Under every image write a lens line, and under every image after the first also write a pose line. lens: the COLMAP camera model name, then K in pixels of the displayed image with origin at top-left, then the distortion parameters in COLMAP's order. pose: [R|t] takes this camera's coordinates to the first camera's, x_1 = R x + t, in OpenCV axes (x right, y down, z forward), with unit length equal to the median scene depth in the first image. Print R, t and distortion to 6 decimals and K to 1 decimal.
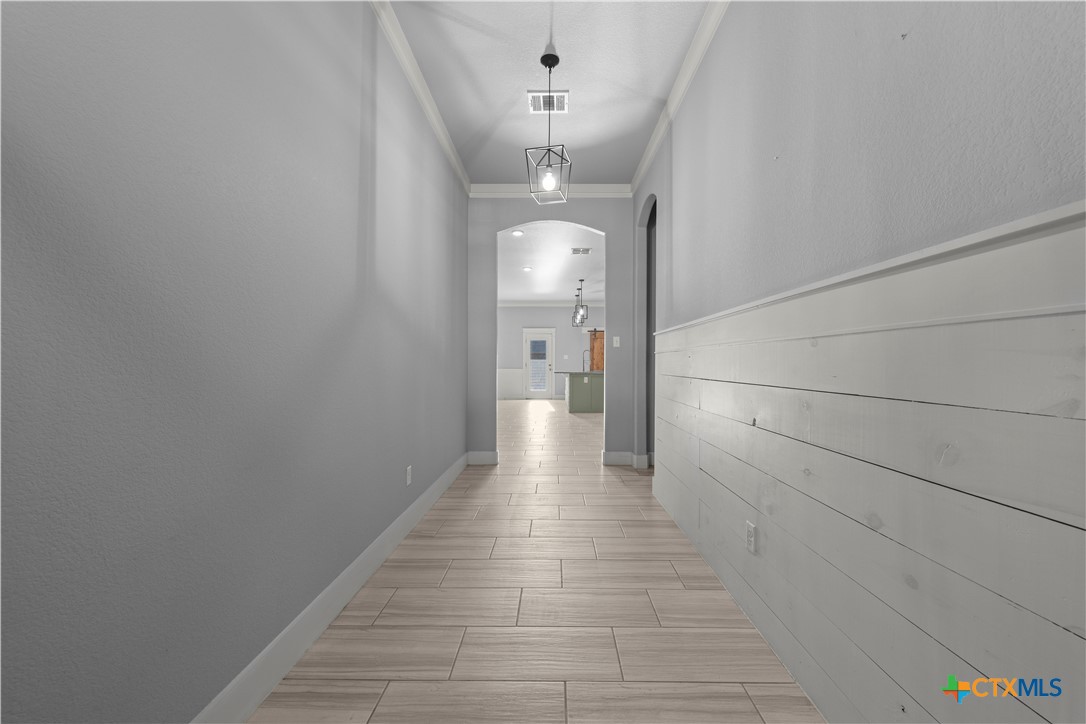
lens RADIAL K [[418.1, 0, 551.4], [0, 418.1, 360.7], [0, 0, 1]] dist [-0.000349, -0.000005]
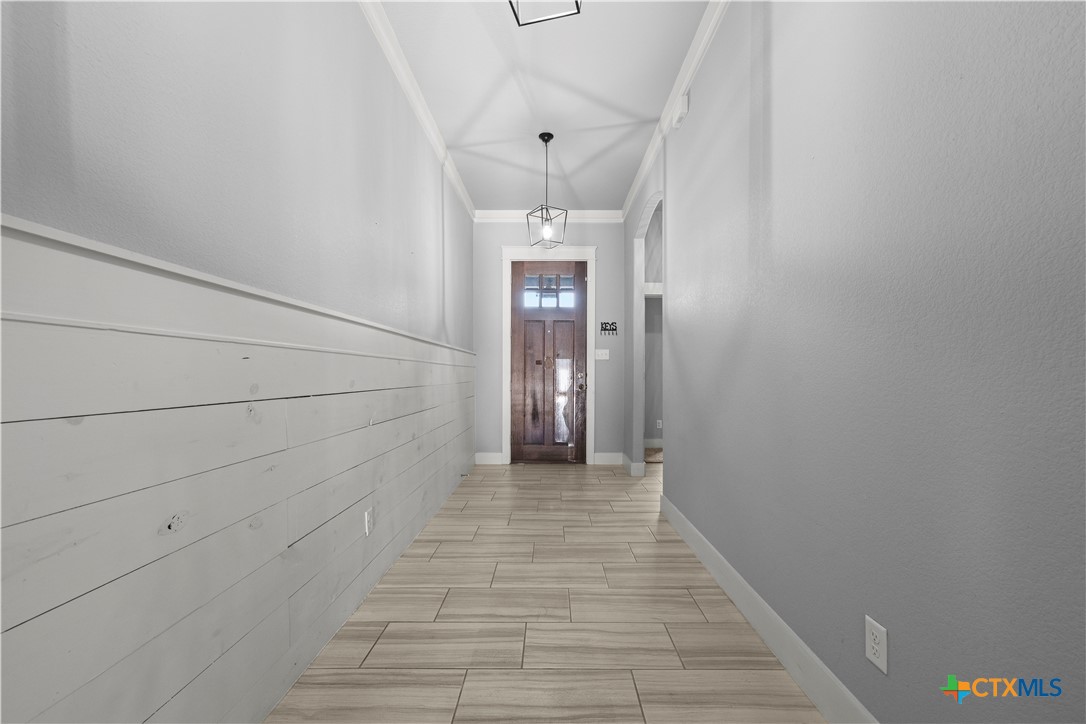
lens RADIAL K [[429.5, 0, 546.8], [0, 429.5, 366.7], [0, 0, 1]] dist [0.000879, -0.000613]
pose [[-0.999994, -0.000120, 0.003495, -0.026135], [-0.000192, 0.999788, -0.020580, 0.012540], [-0.003492, -0.020581, -0.999782, 2.265020]]
